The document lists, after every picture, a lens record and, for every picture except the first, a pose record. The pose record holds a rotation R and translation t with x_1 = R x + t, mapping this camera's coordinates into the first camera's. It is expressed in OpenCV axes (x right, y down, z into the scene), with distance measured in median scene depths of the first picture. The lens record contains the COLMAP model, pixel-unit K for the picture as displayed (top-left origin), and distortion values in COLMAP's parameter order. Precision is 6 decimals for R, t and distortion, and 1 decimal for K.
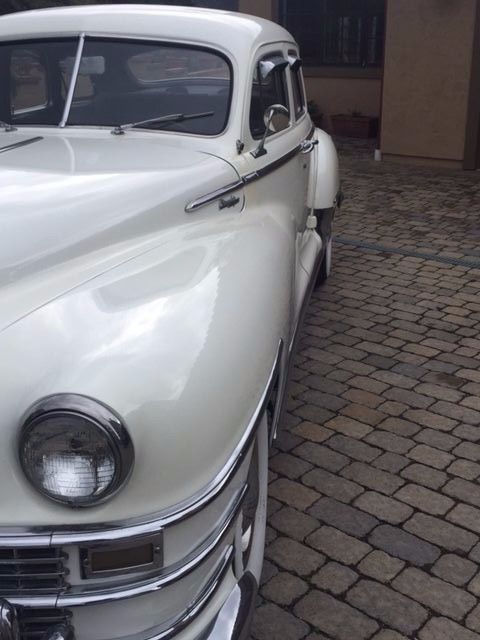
lens RADIAL K [[764.0, 0, 243.1], [0, 764.0, 303.3], [0, 0, 1]] dist [0.035594, 0.017404]
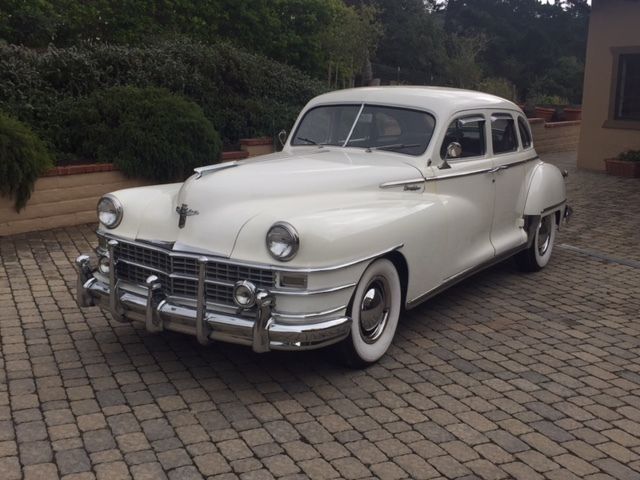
lens RADIAL K [[694.6, 0, 320.0], [0, 694.6, 240.0], [0, 0, 1]] dist [0.052717, -0.017532]
pose [[0.915713, 0.108652, -0.386866, 0.446035], [-0.153733, 0.984234, -0.087461, 0.182032], [0.371264, 0.139563, 0.917979, -0.675771]]
